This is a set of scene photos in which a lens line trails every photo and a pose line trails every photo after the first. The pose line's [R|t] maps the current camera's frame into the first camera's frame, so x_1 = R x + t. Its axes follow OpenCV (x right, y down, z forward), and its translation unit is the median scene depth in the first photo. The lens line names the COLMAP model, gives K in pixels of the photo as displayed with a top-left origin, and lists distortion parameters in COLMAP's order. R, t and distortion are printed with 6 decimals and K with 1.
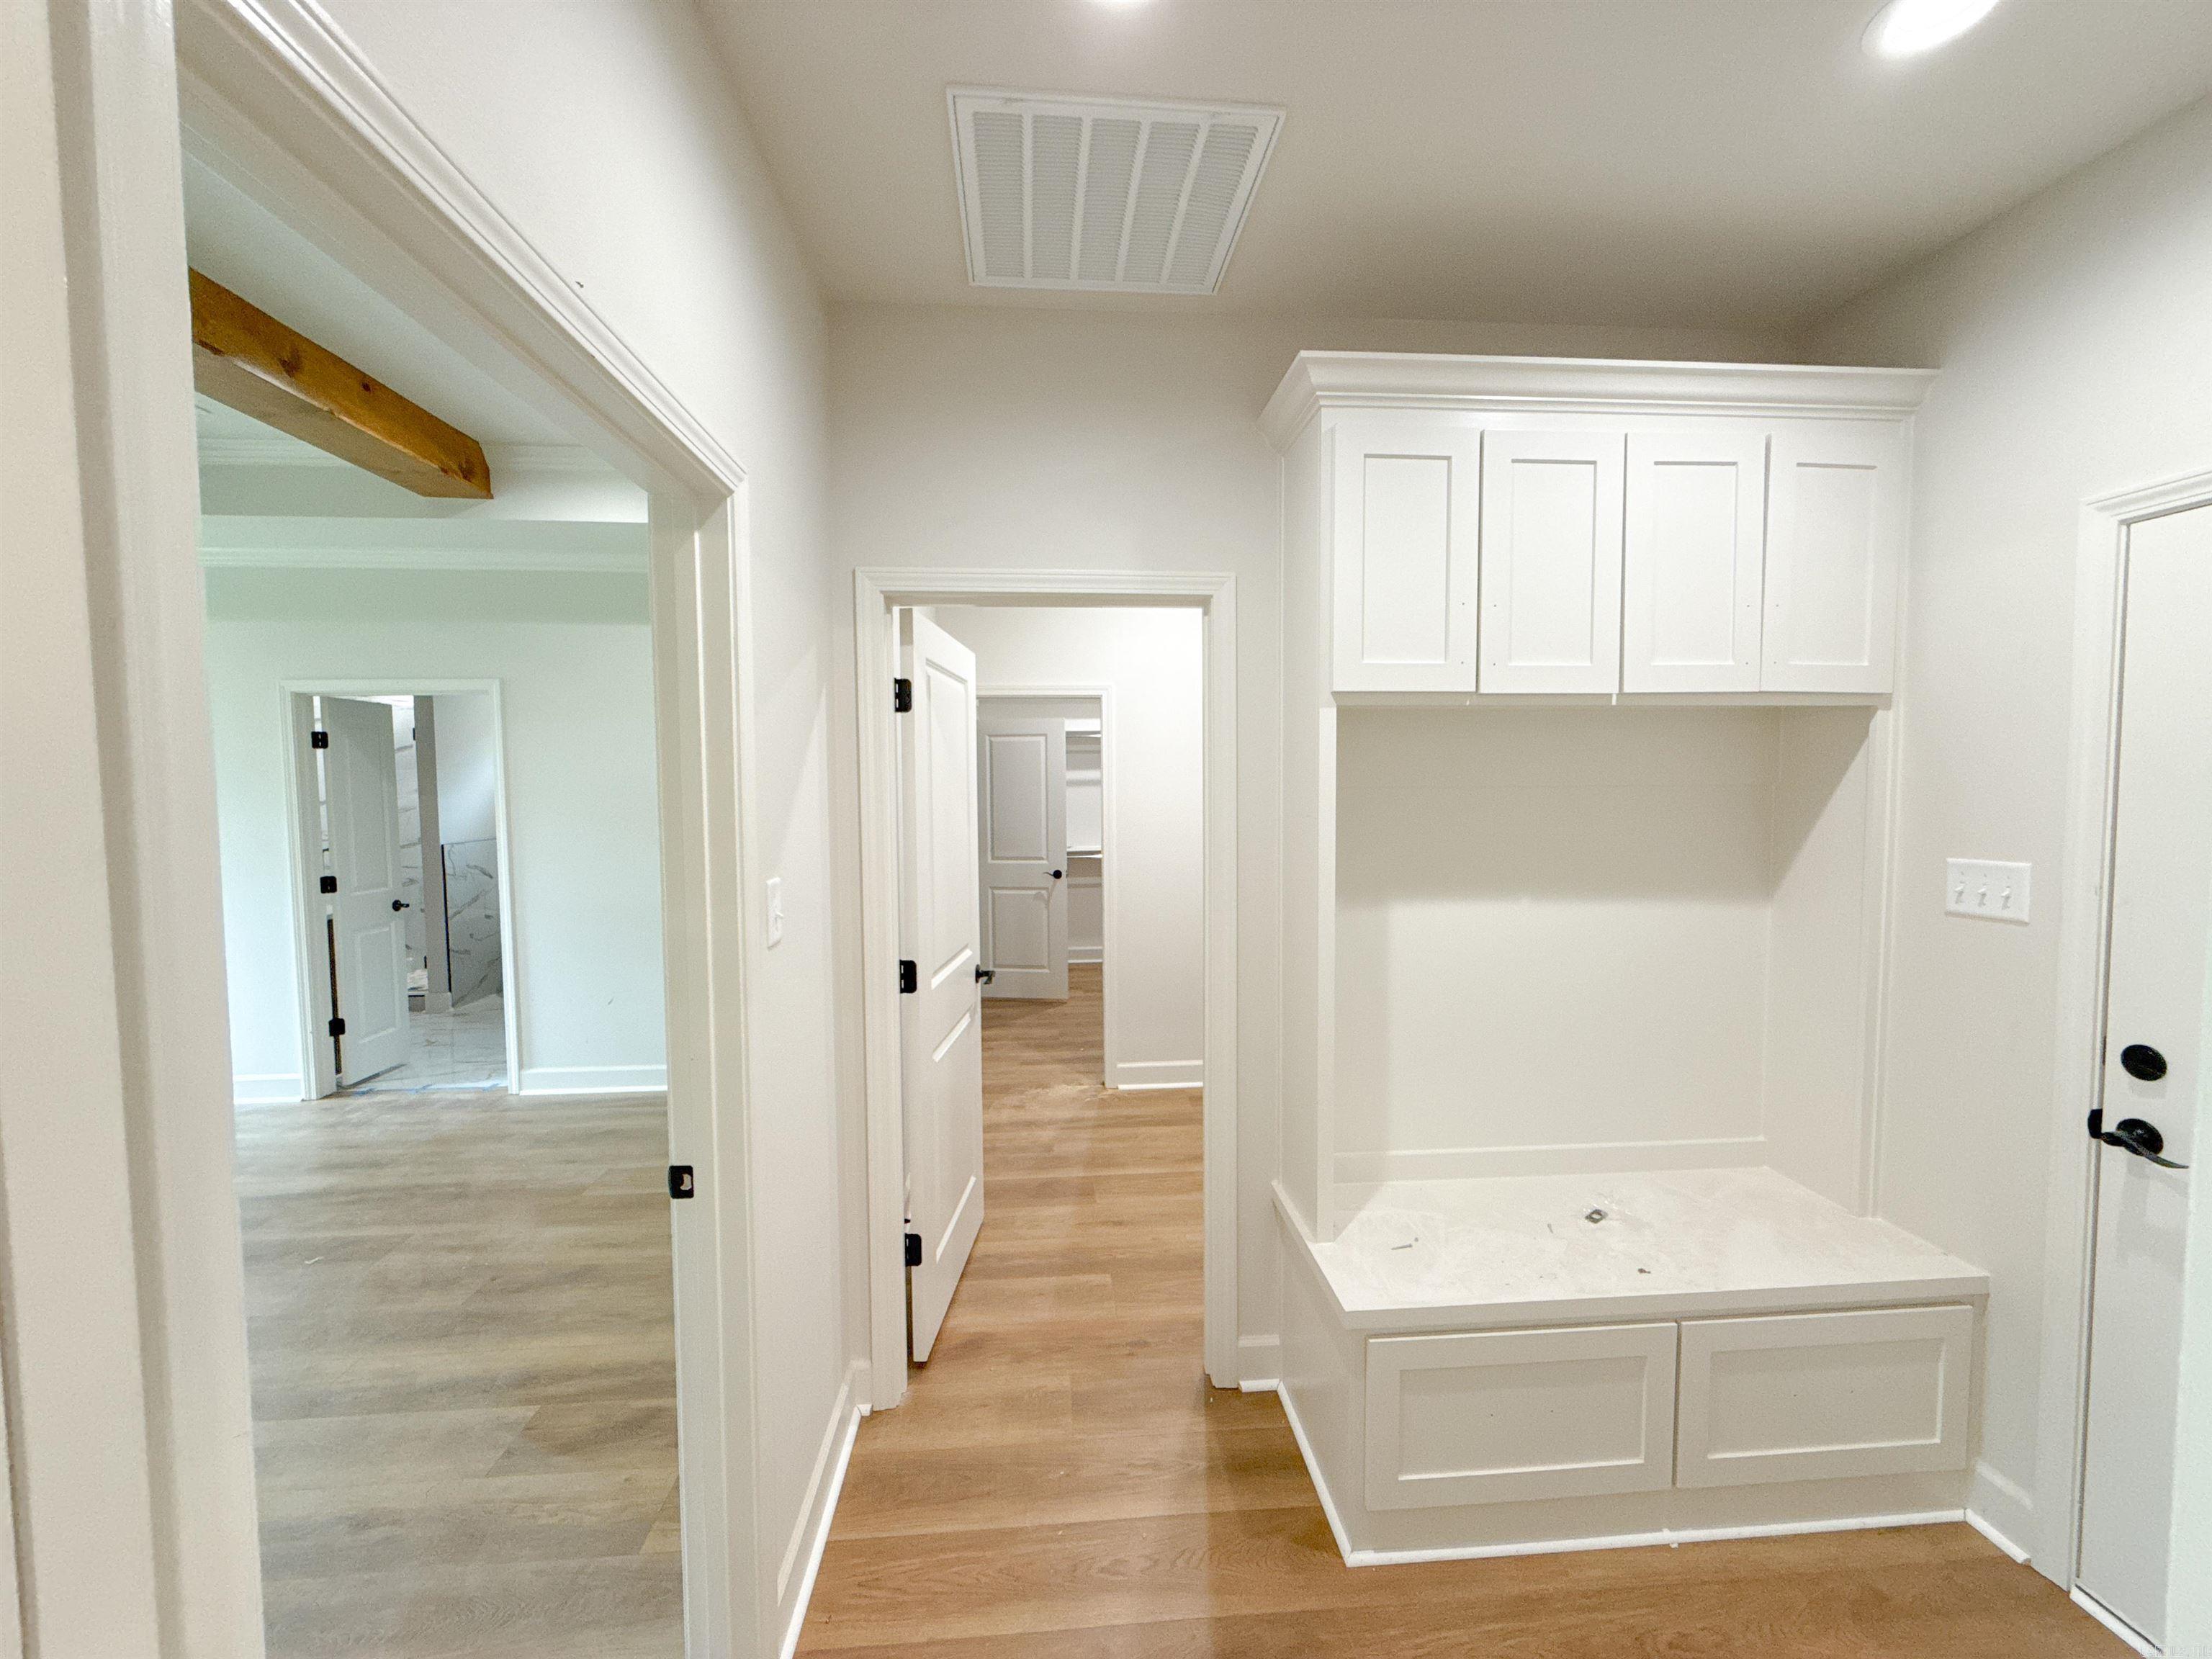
lens RADIAL K [[884.4, 0, 1109.5], [0, 884.4, 829.2], [0, 0, 1]] dist [-0.003234, 0.000373]
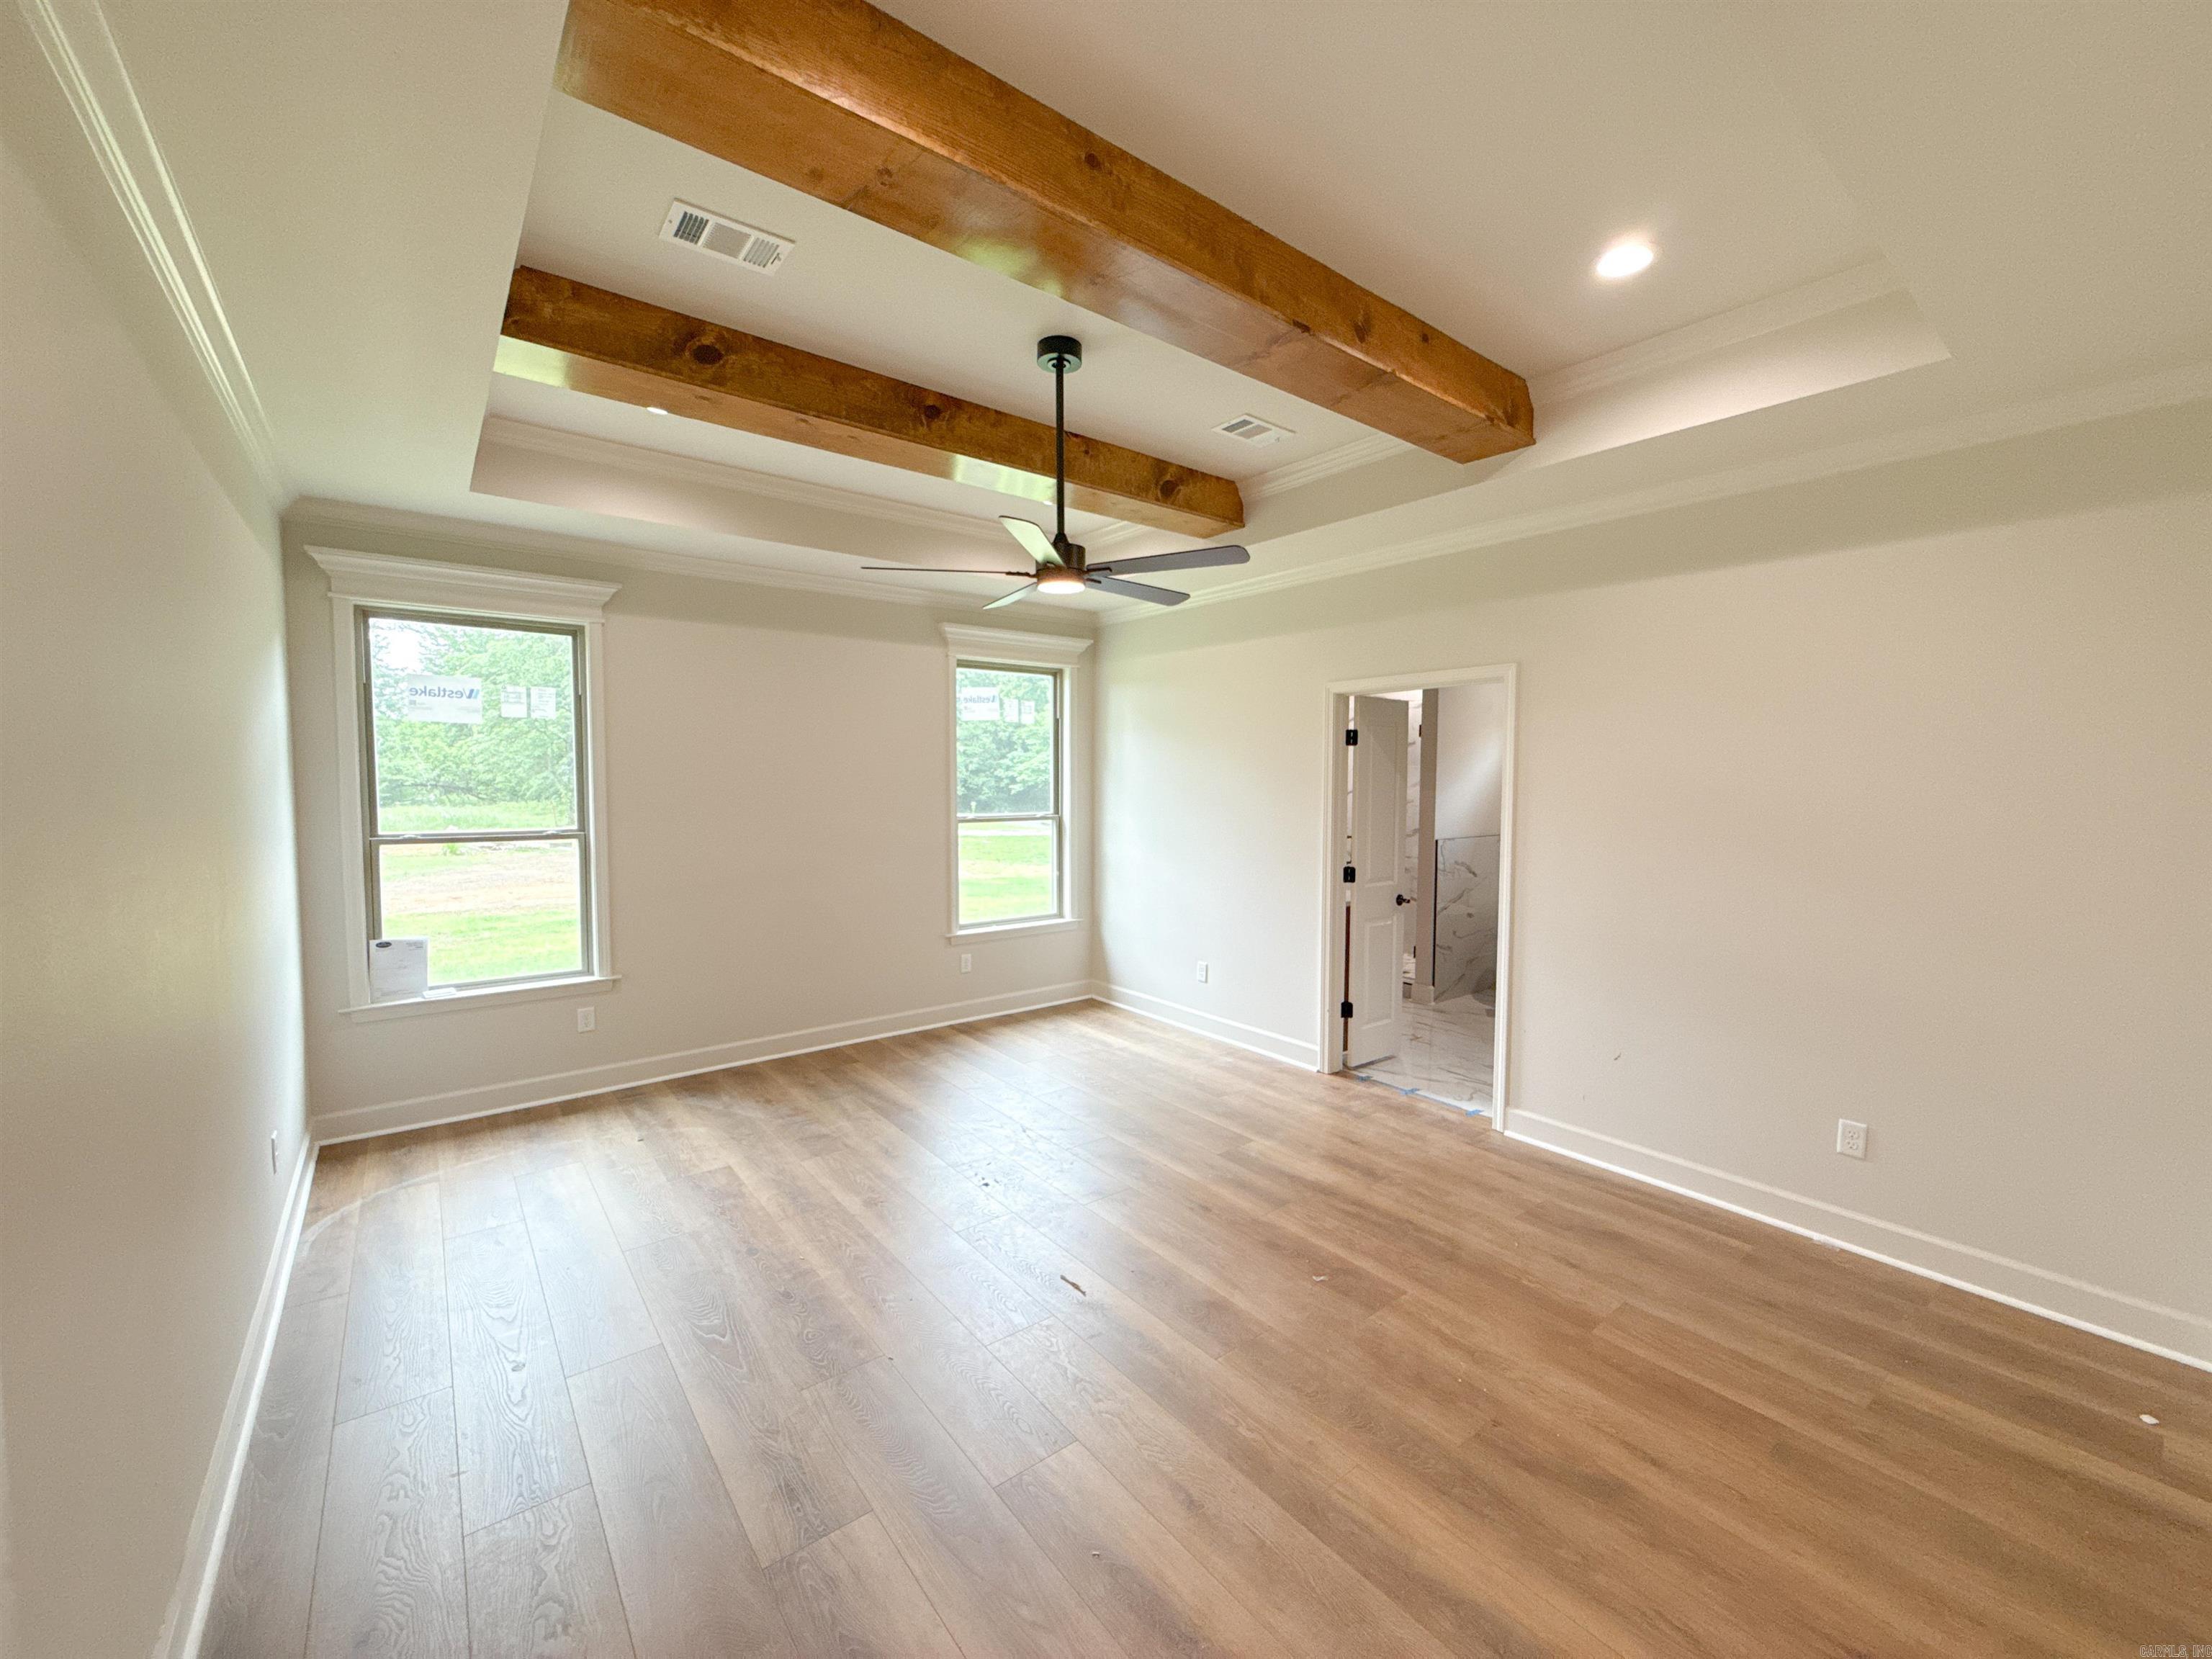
lens RADIAL K [[884.4, 0, 1098.9], [0, 884.4, 828.6], [0, 0, 1]] dist [-0.003234, 0.000373]
pose [[0.546737, 0.059869, -0.835161, -0.175438], [-0.054034, 0.997884, 0.036160, -0.014150], [0.835559, 0.025357, 0.548815, 0.174426]]
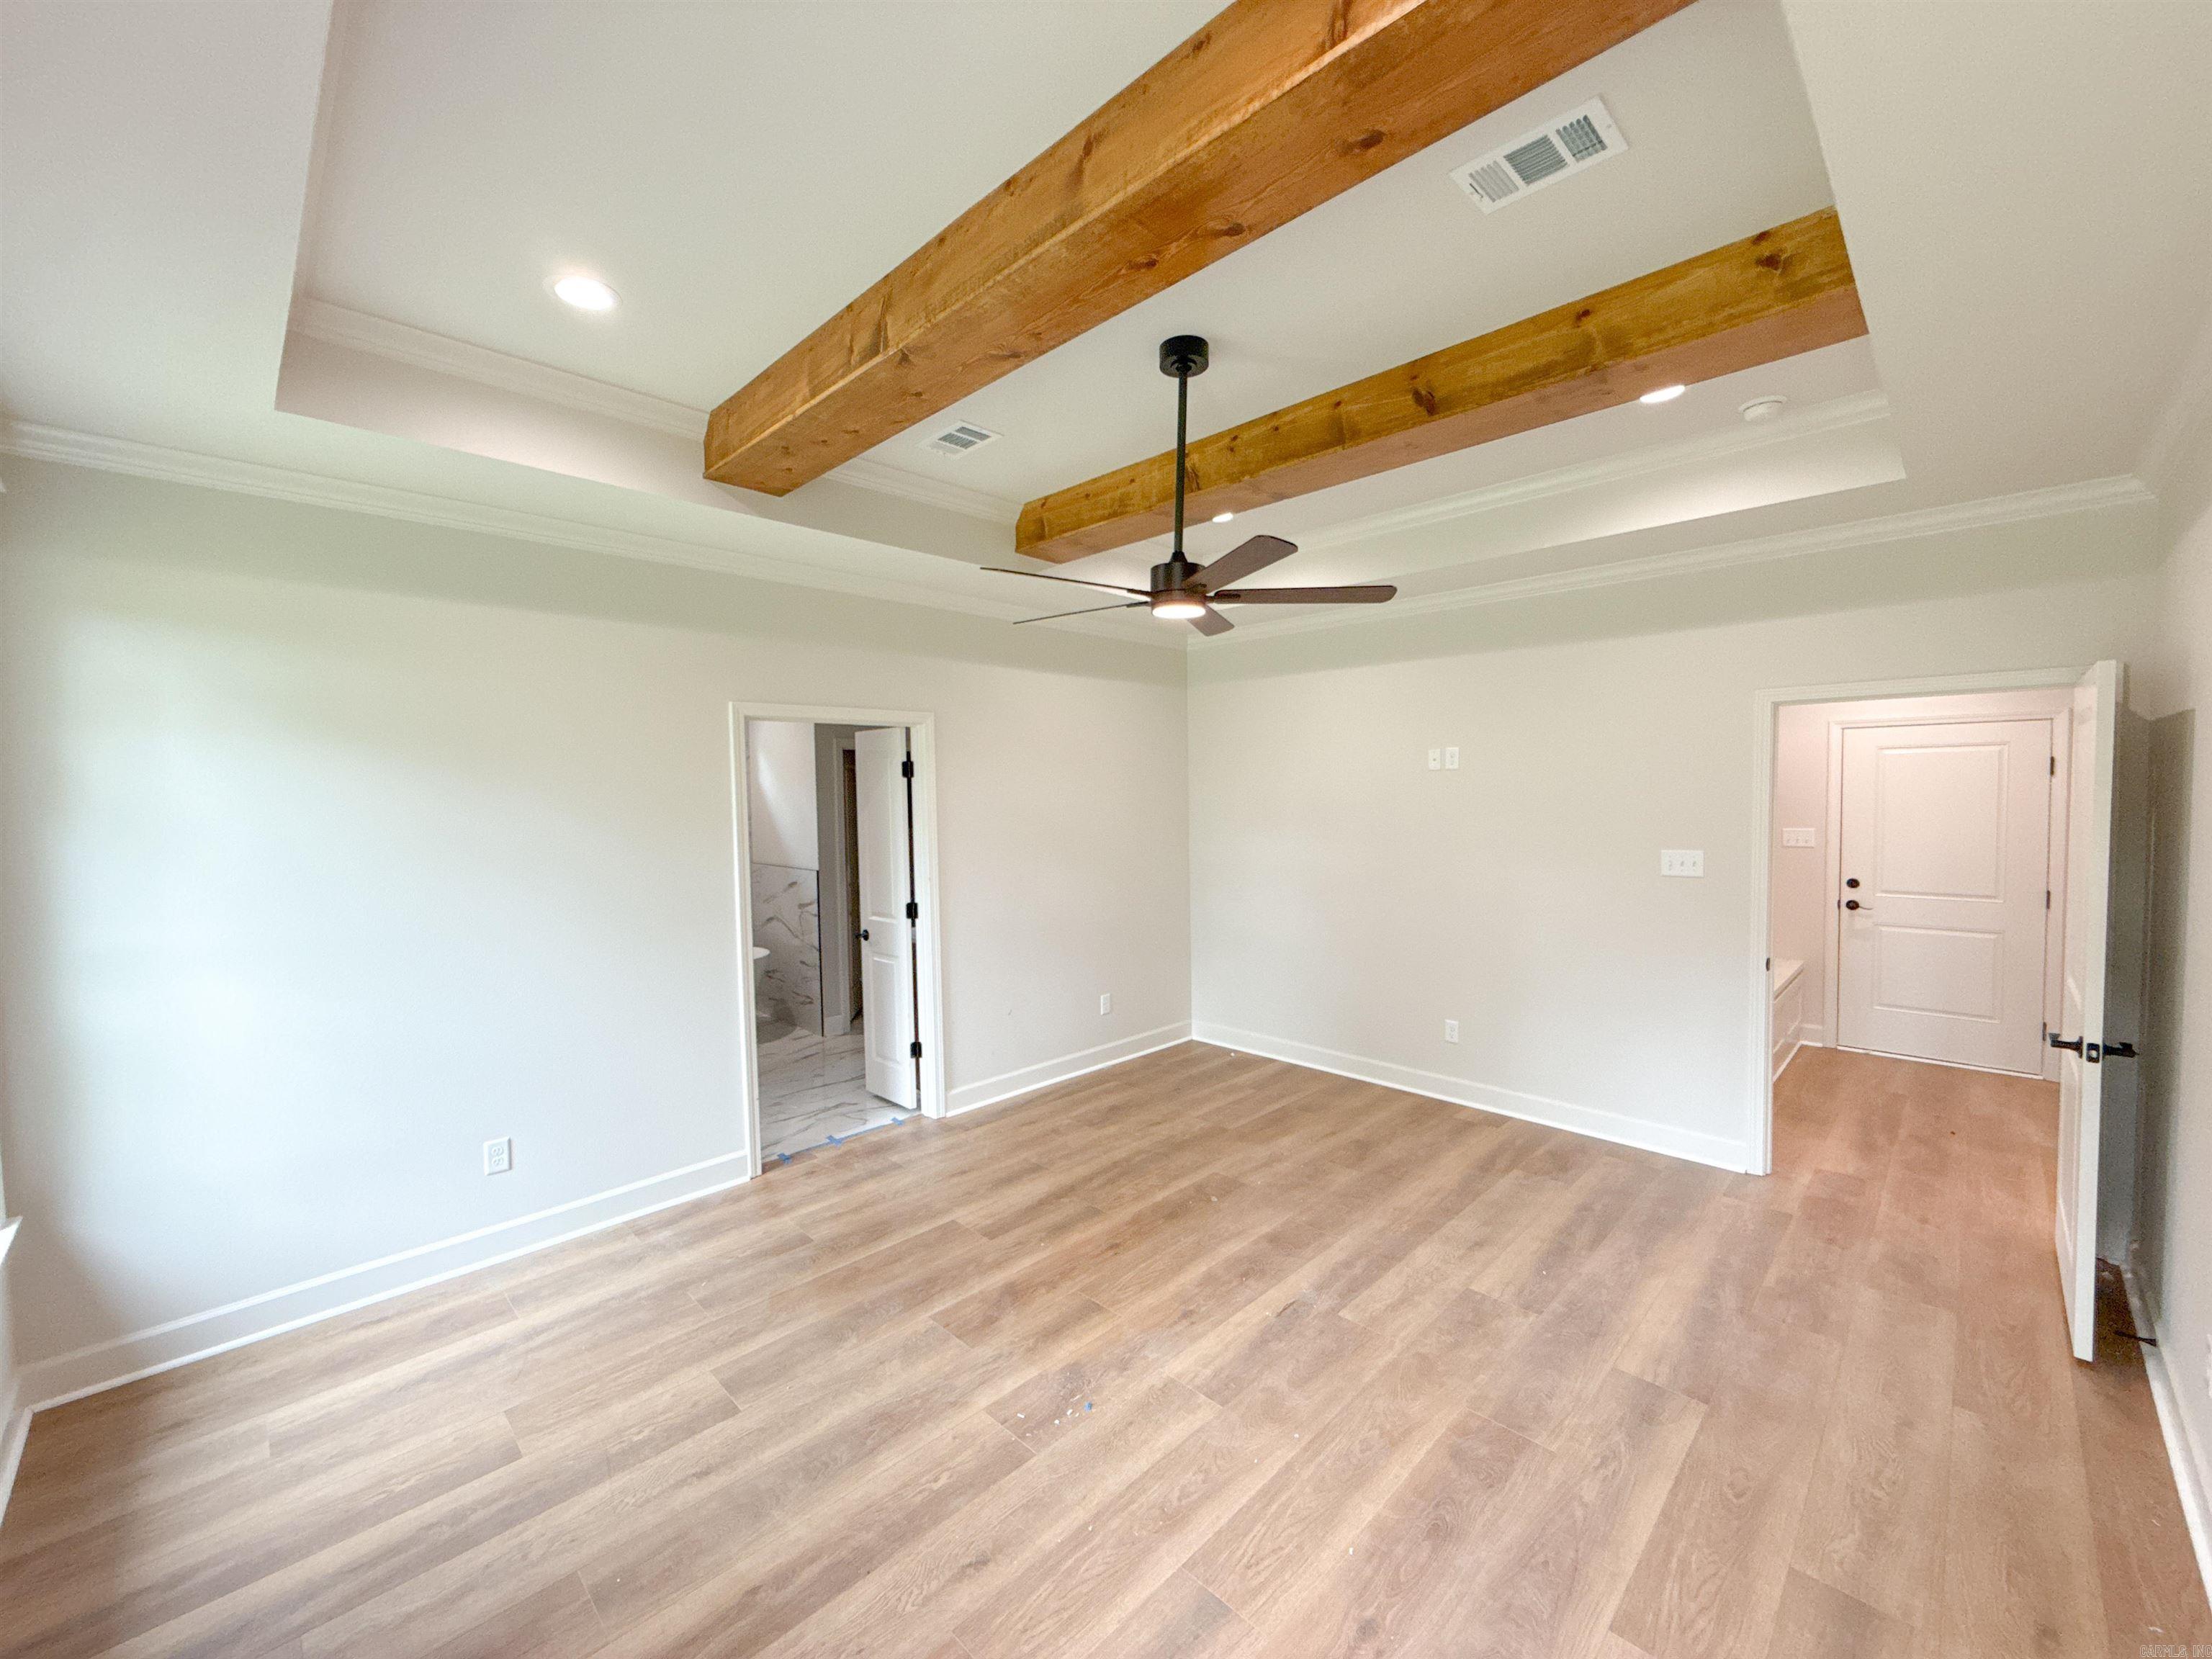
lens RADIAL K [[884.4, 0, 1106.7], [0, 884.4, 828.7], [0, 0, 1]] dist [-0.003234, 0.000373]
pose [[0.761208, -0.030536, 0.647789, -1.217604], [0.041586, 0.999133, -0.001769, -0.025048], [-0.647173, 0.028285, 0.761818, 0.089292]]
